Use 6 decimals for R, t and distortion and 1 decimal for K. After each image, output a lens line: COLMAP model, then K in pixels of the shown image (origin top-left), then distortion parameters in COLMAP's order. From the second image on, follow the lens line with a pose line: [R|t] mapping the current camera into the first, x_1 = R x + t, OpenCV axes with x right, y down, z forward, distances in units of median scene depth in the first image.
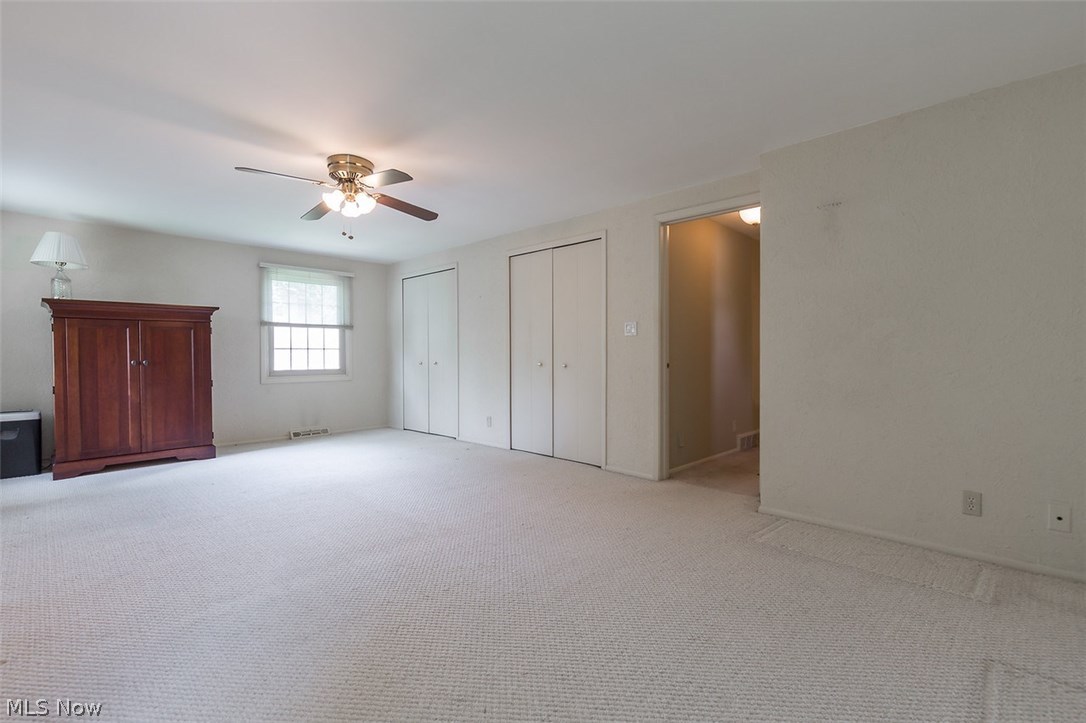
lens RADIAL K [[486.7, 0, 550.4], [0, 486.7, 359.6], [0, 0, 1]] dist [-0.000275, -0.000225]
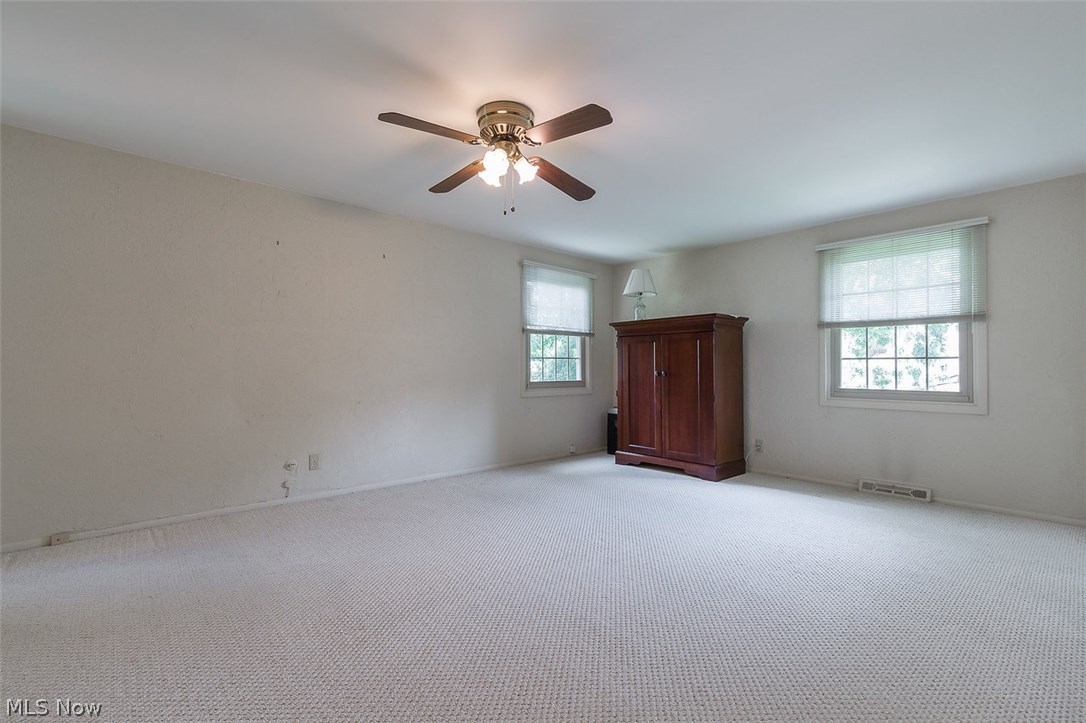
lens RADIAL K [[486.7, 0, 550.4], [0, 486.7, 359.6], [0, 0, 1]] dist [-0.000275, -0.000225]
pose [[-0.071180, -0.011549, -0.997397, 0.231709], [-0.015770, 0.999821, -0.010452, -0.007938], [0.997339, 0.014985, -0.071350, 0.782565]]
